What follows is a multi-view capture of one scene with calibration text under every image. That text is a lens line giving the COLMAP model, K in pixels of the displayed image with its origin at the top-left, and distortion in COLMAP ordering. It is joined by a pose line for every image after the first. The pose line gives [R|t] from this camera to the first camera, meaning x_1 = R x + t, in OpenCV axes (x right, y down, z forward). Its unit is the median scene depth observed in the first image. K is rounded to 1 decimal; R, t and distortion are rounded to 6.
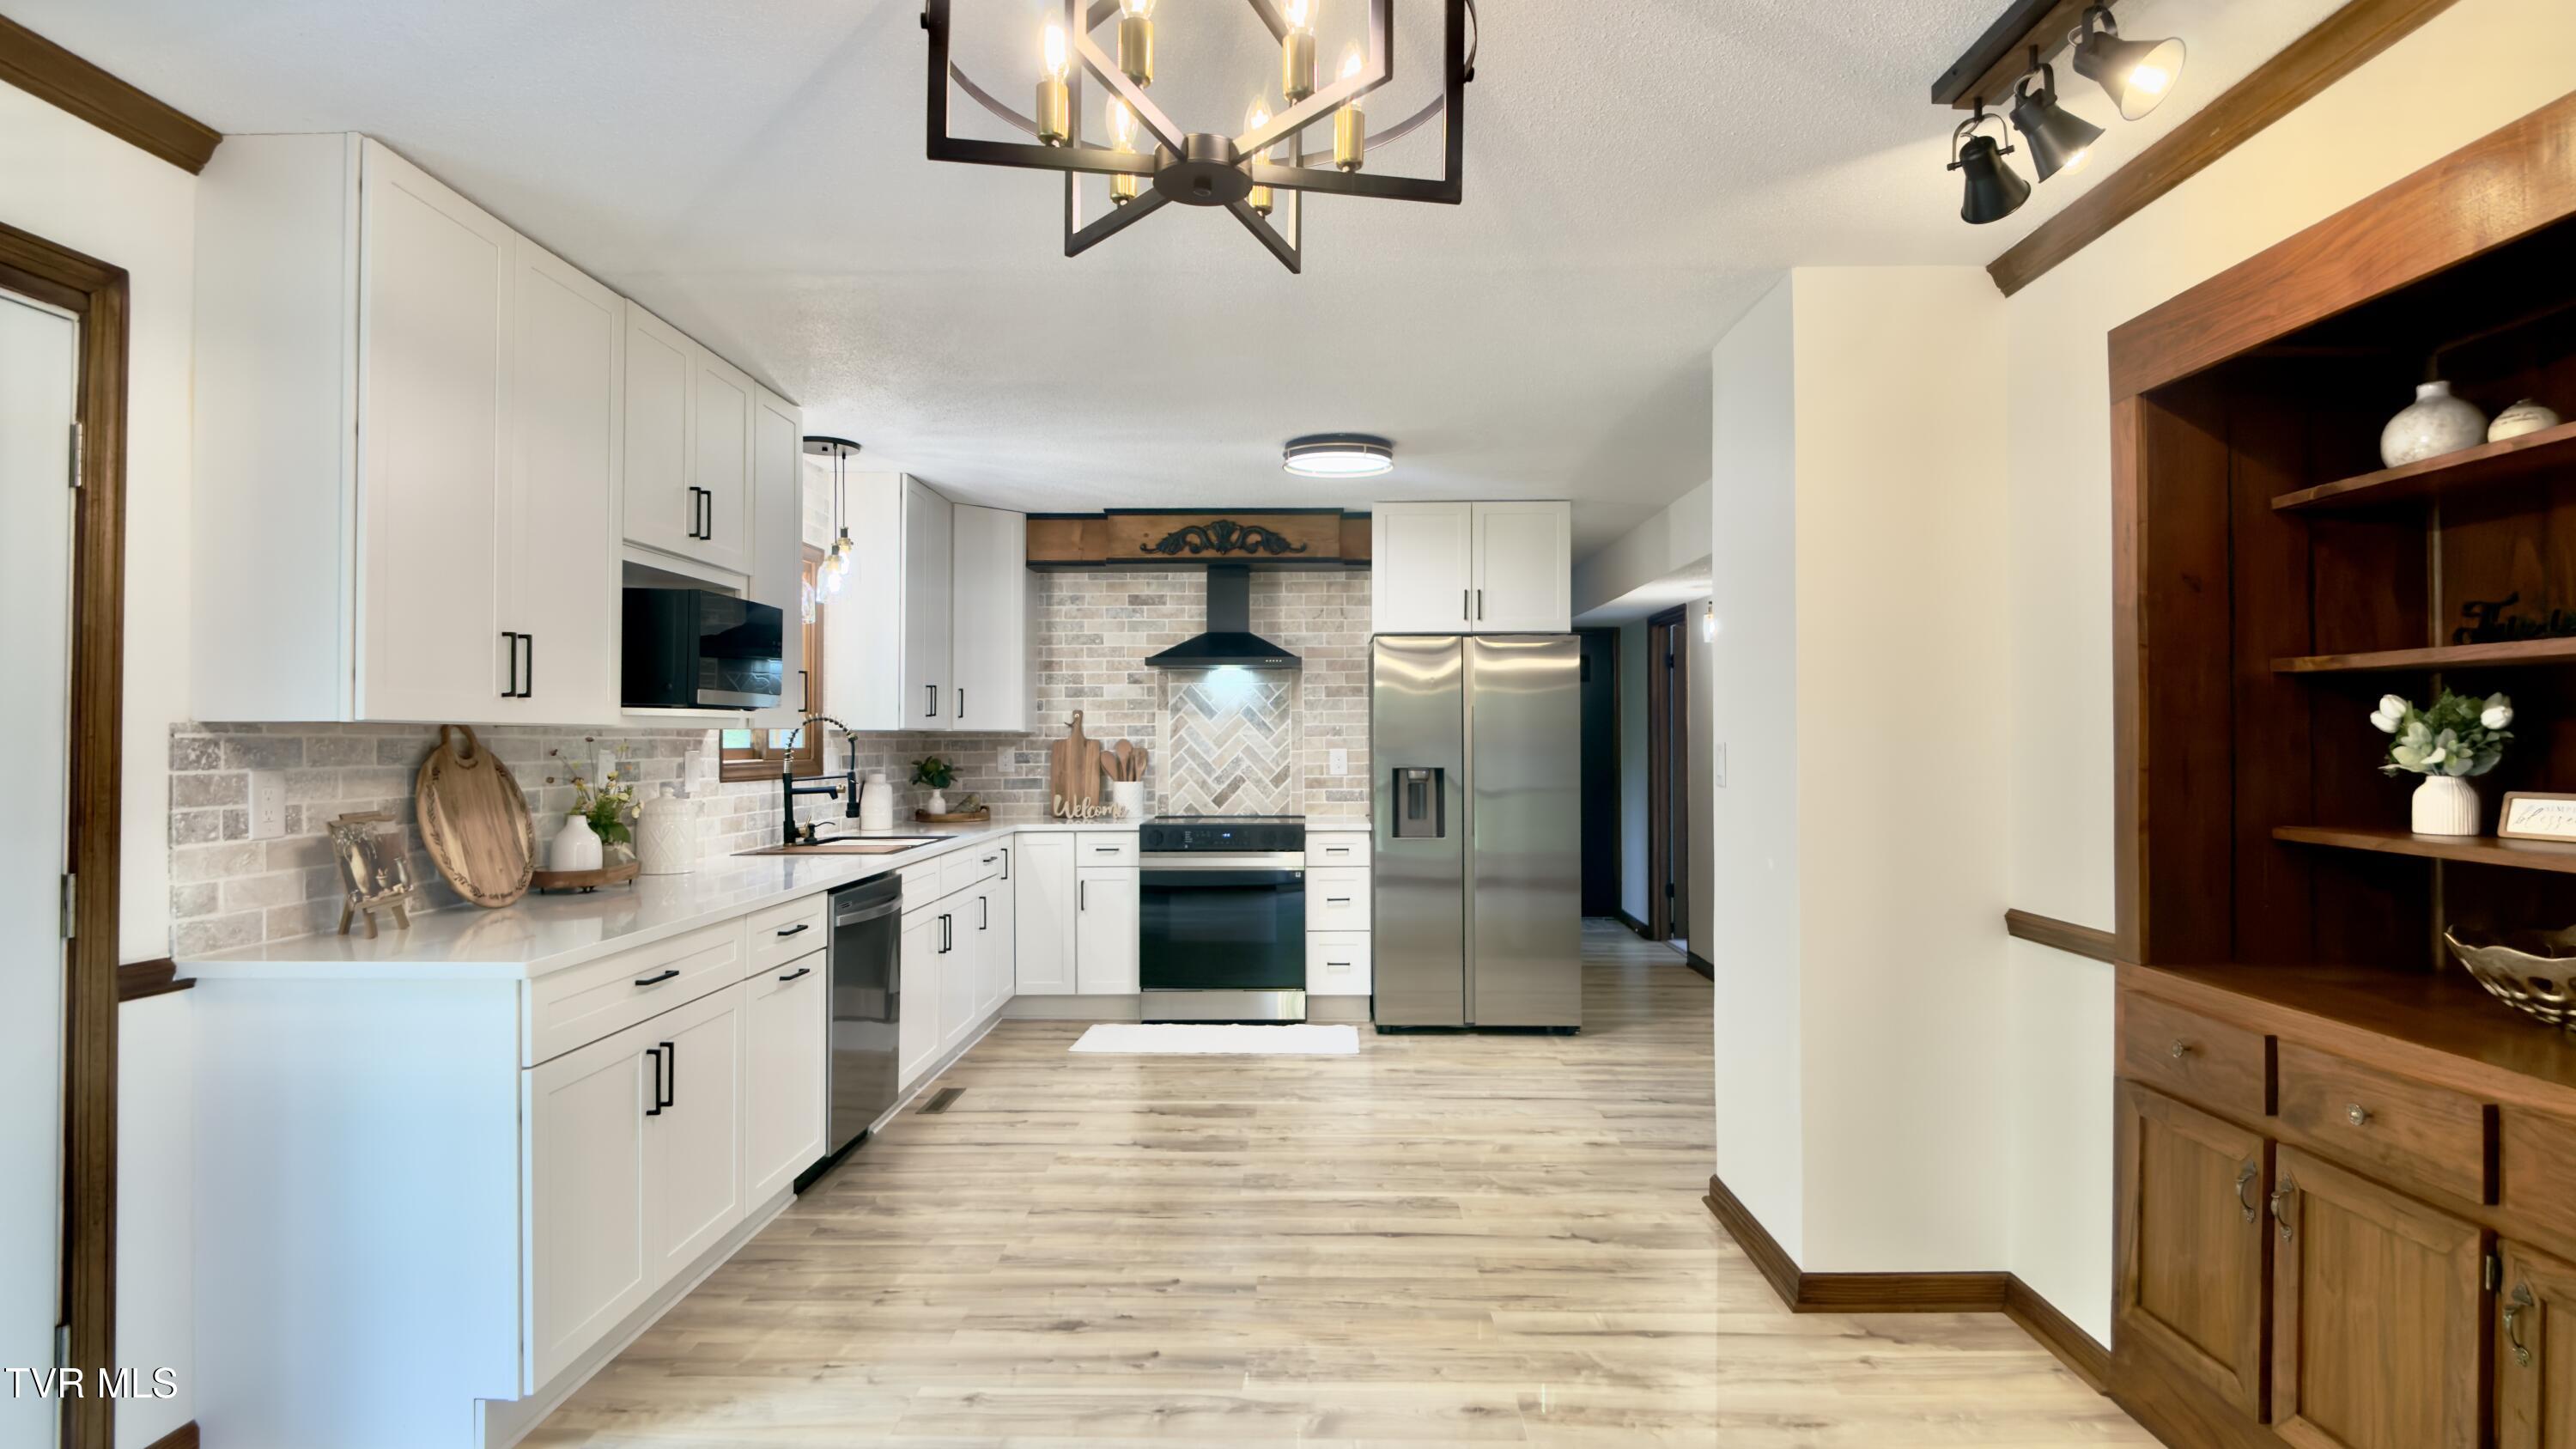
lens RADIAL K [[1350.7, 0, 1308.8], [0, 1350.7, 727.6], [0, 0, 1]] dist [0.001807, -0.012528]
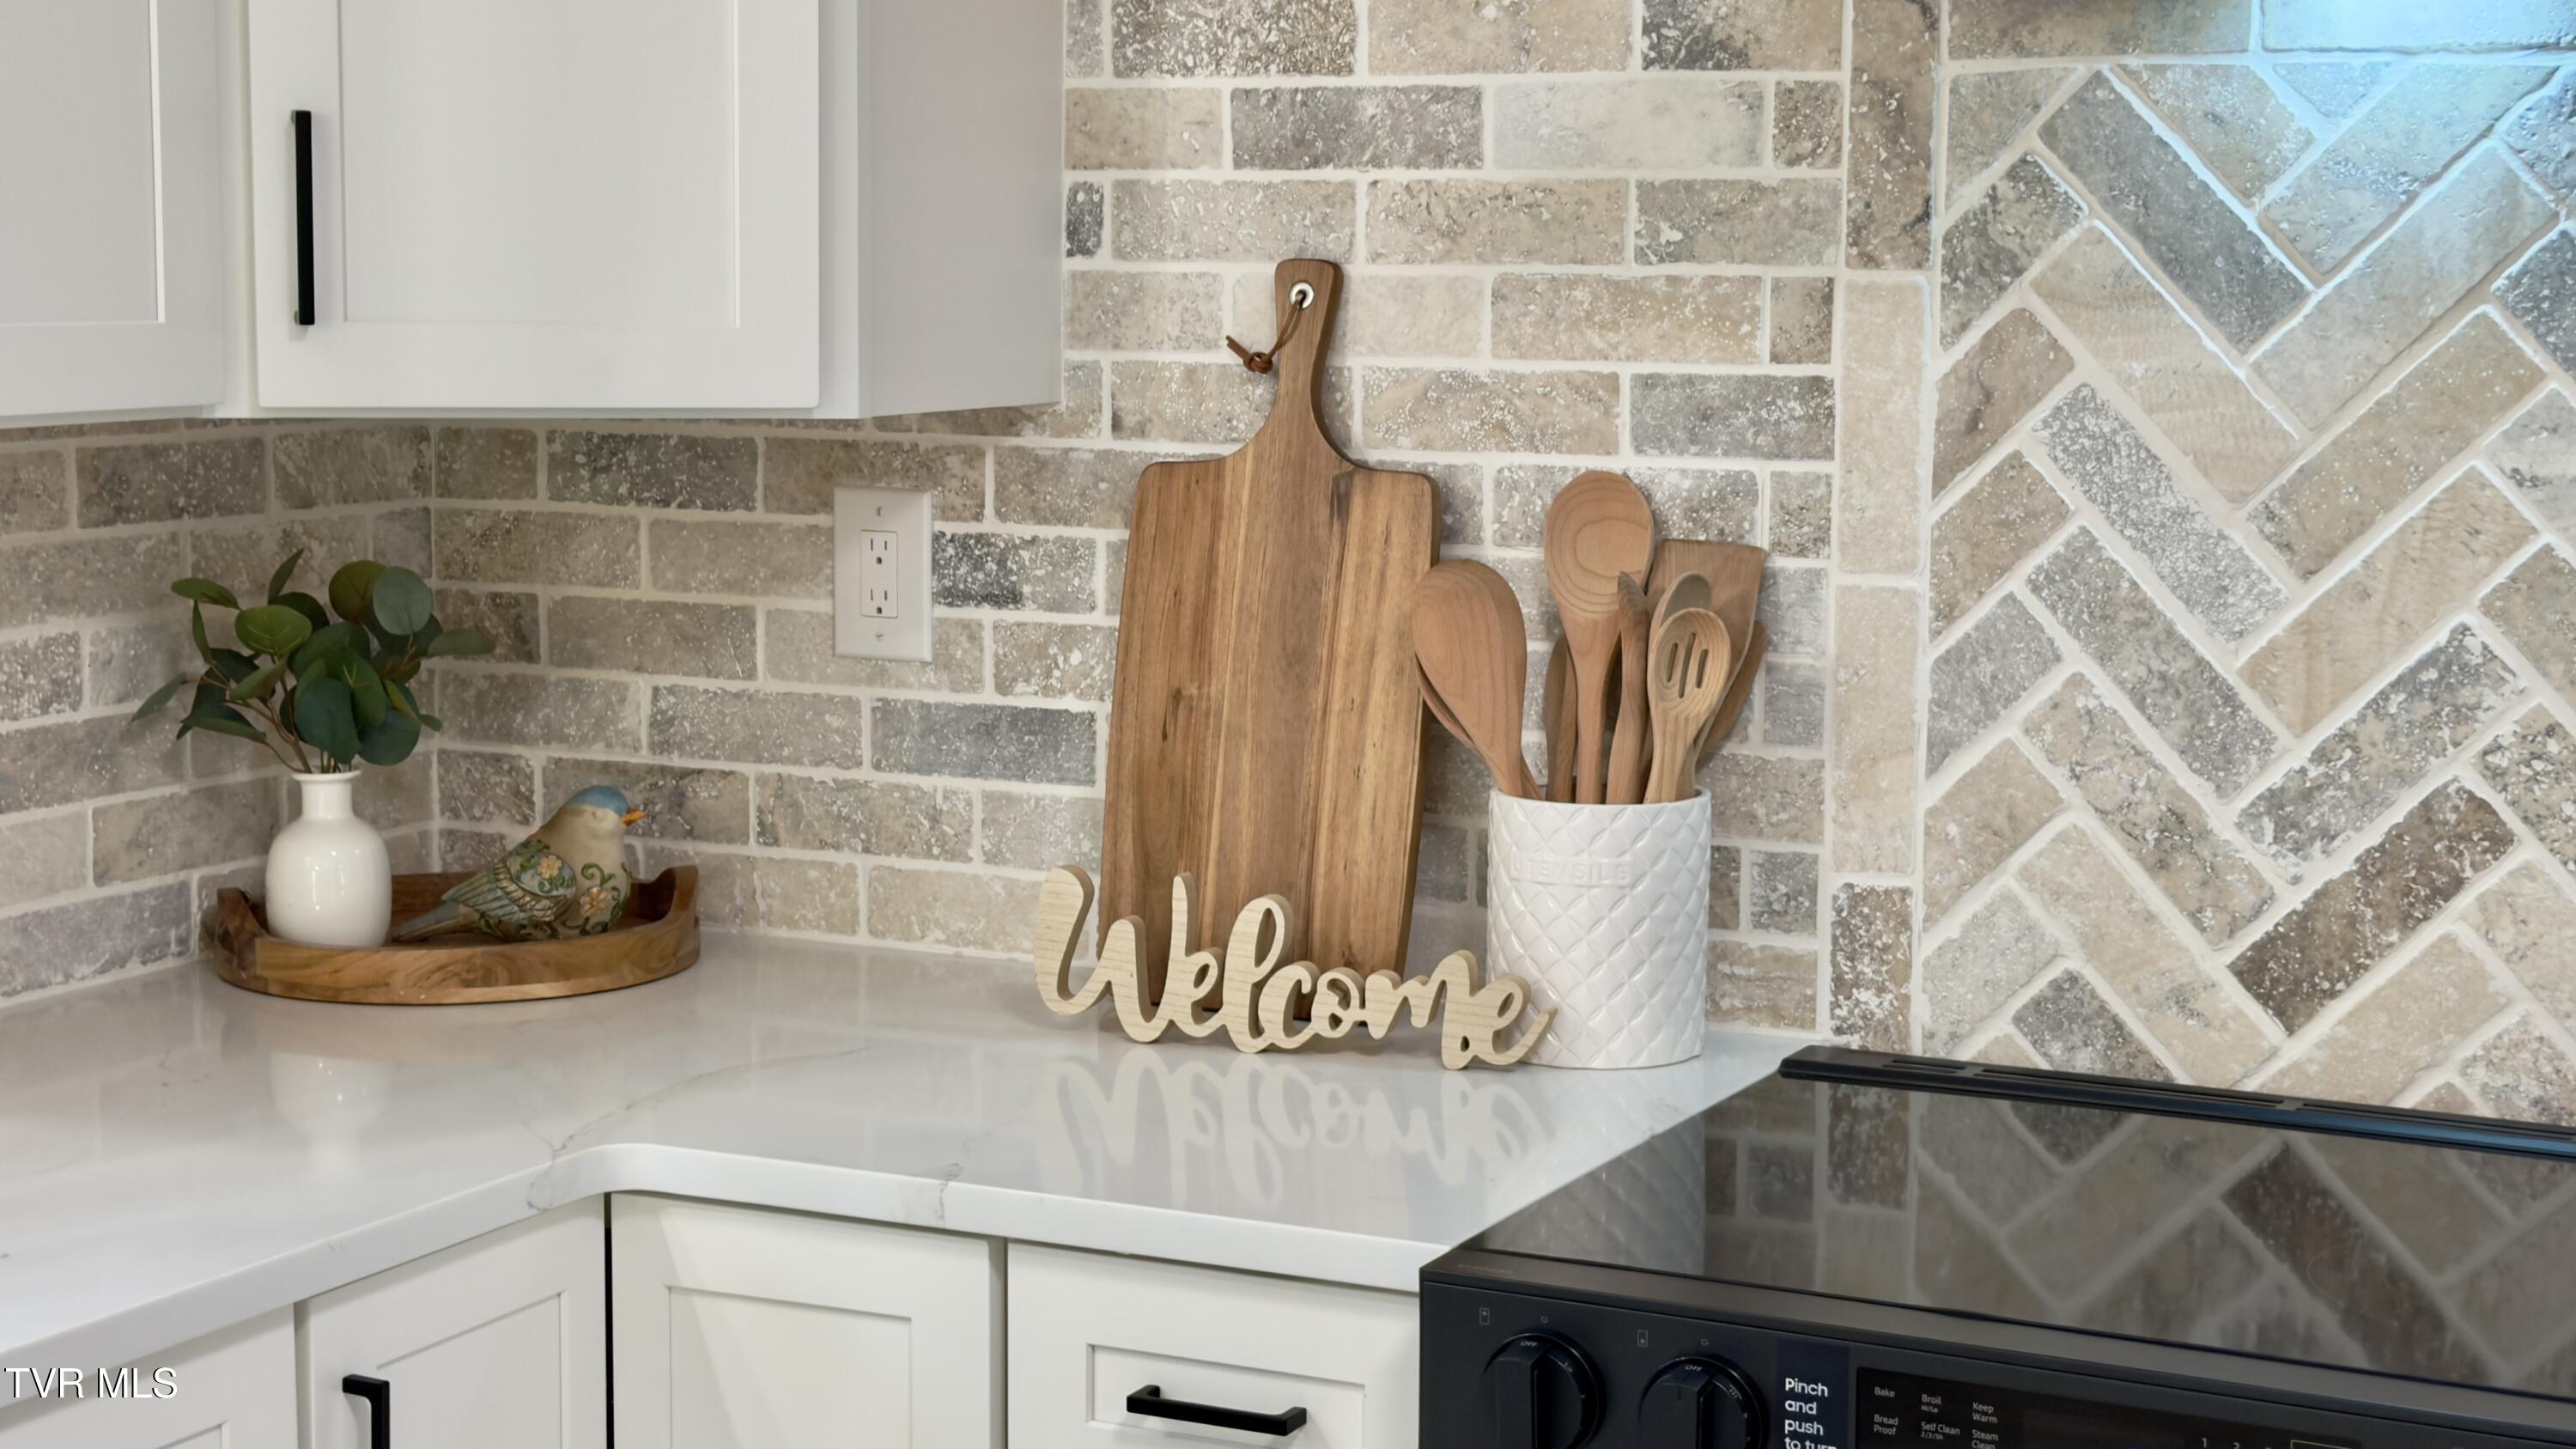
lens RADIAL K [[3914.9, 0, 1341.3], [0, 3914.9, 666.2], [0, 0, 1]] dist [0.072340, 0.000000]
pose [[0.901775, 0.061731, -0.427775, 0.012383], [-0.014124, 0.993428, 0.113583, -0.018754], [0.431975, -0.096384, 0.896720, 0.705807]]
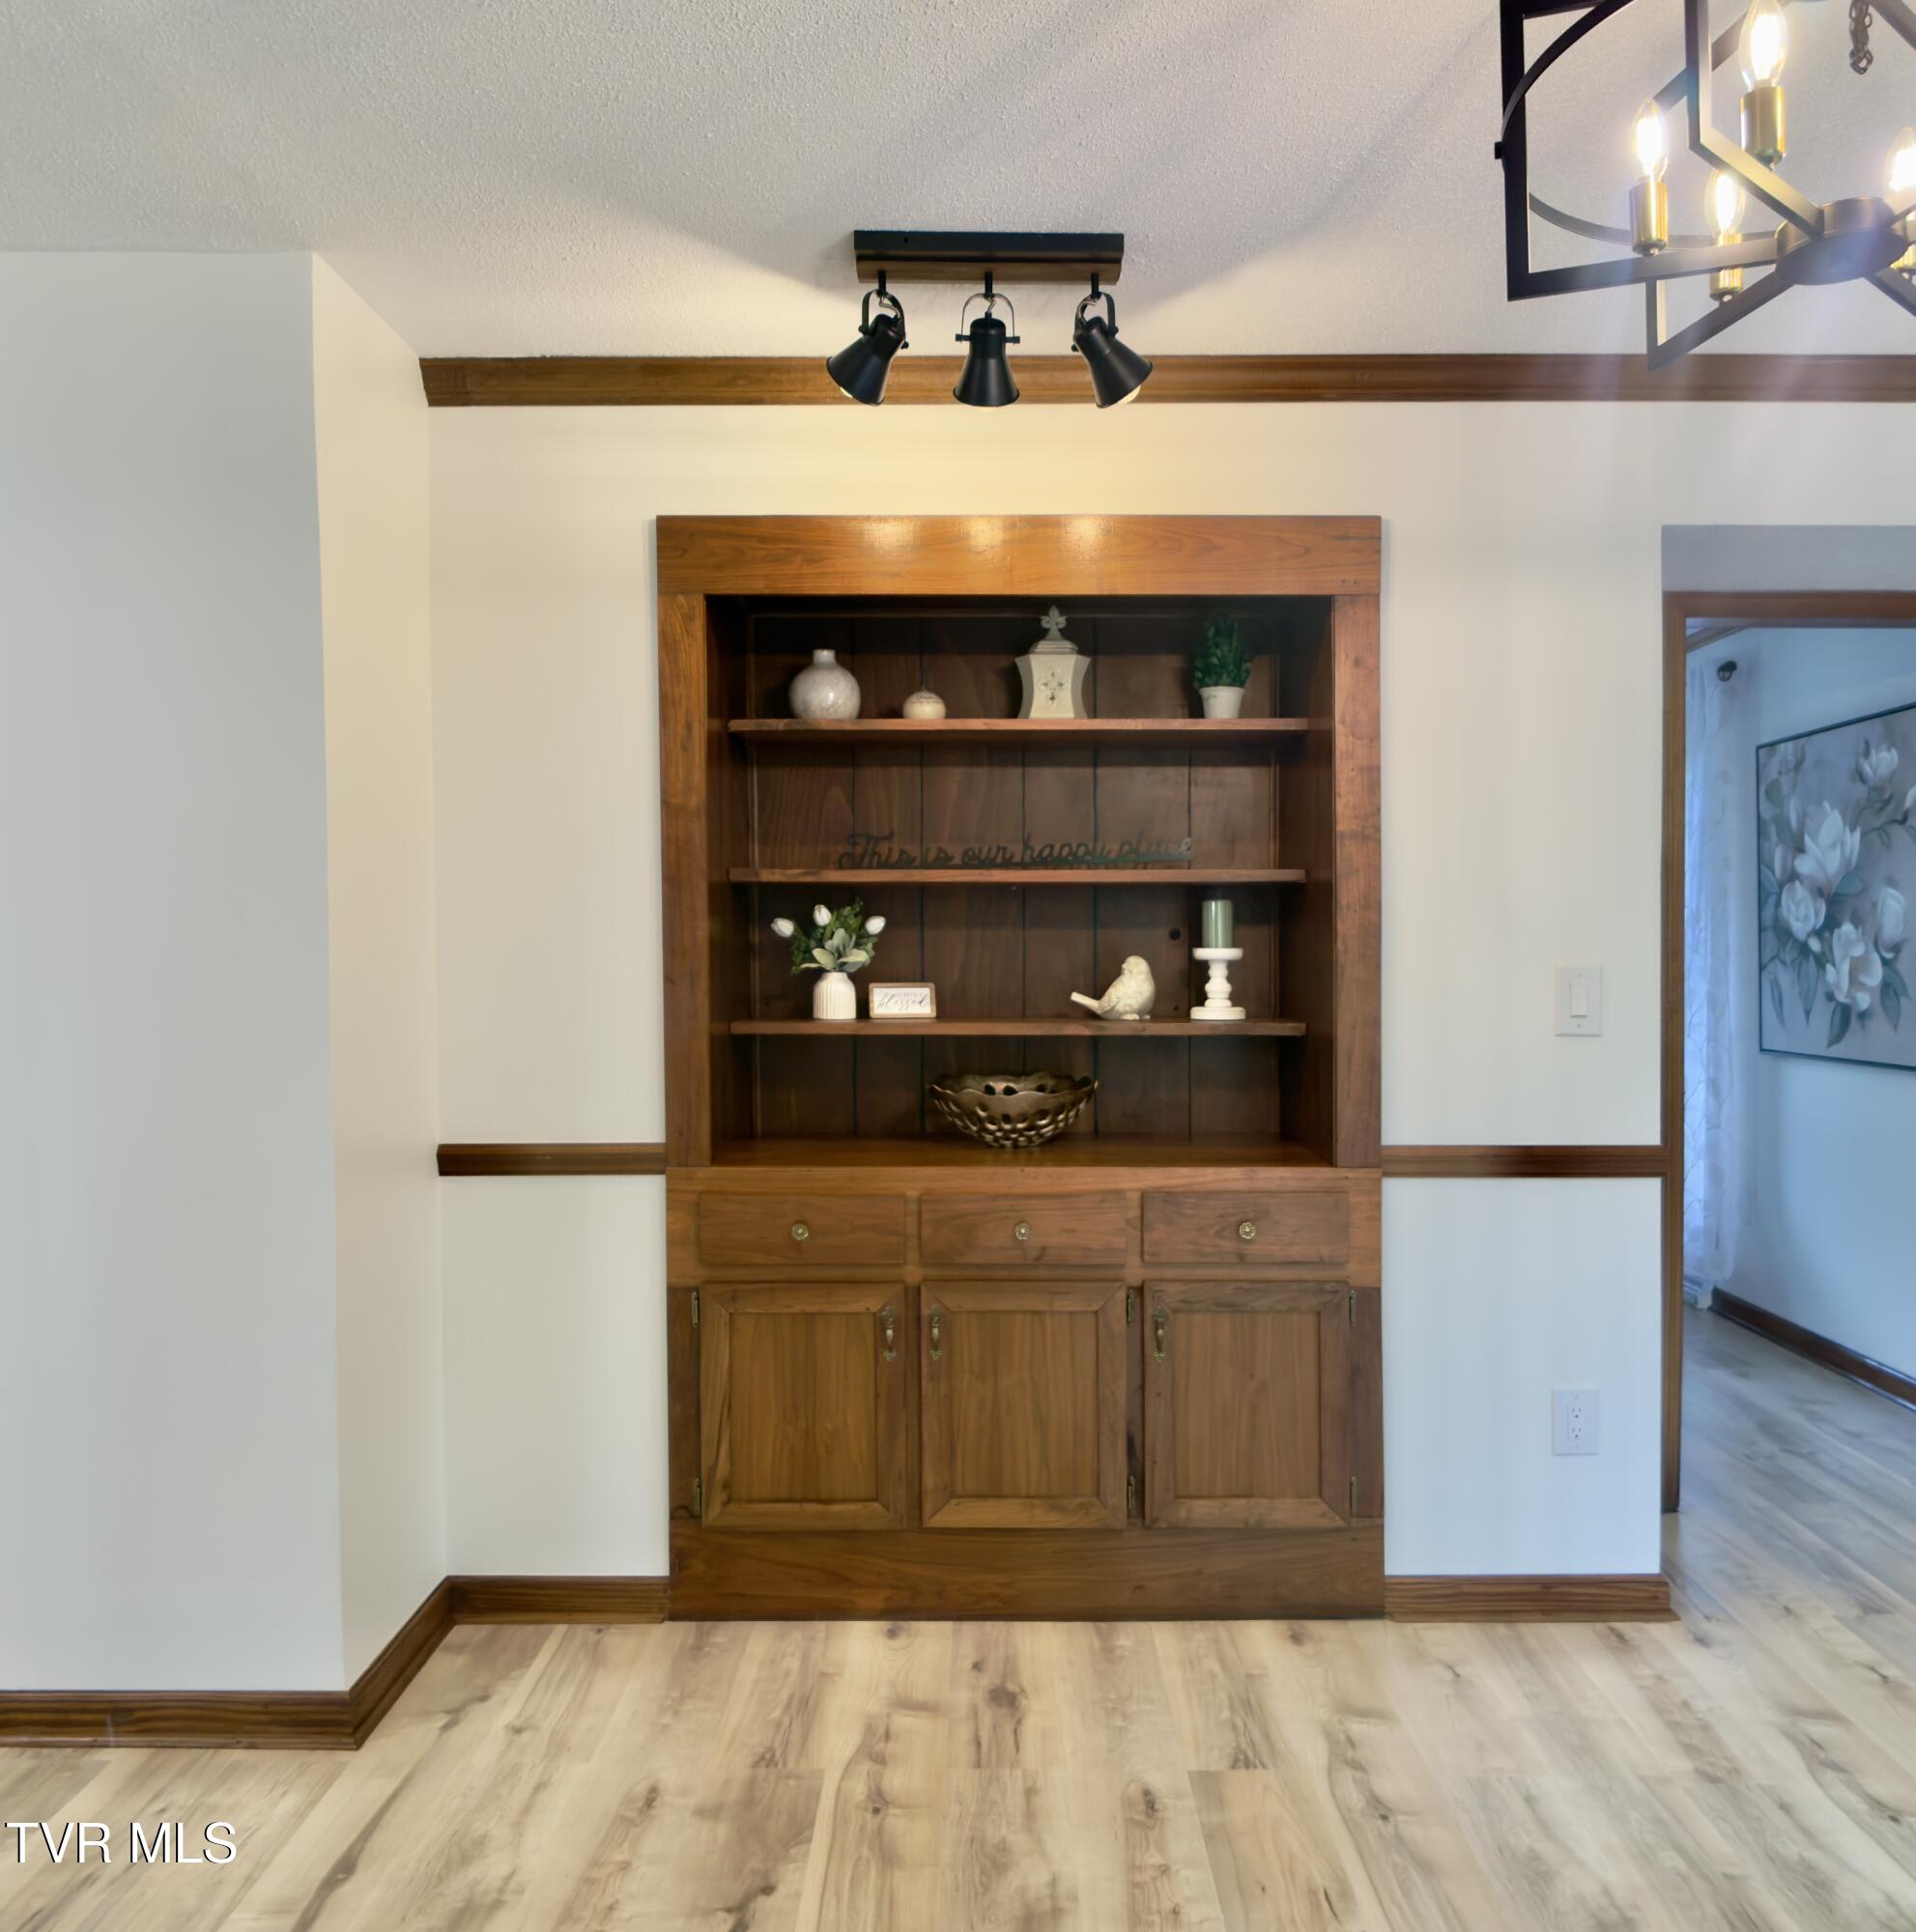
lens RADIAL K [[1618.5, 0, 965.2], [0, 1618.5, 957.5], [0, 0, 1]] dist [0.033153, -0.024537]
pose [[-0.019770, 0.000088, 0.999805, -0.265996], [-0.009315, 0.999957, -0.000272, 0.008968], [-0.999761, -0.009319, -0.019768, 0.374633]]
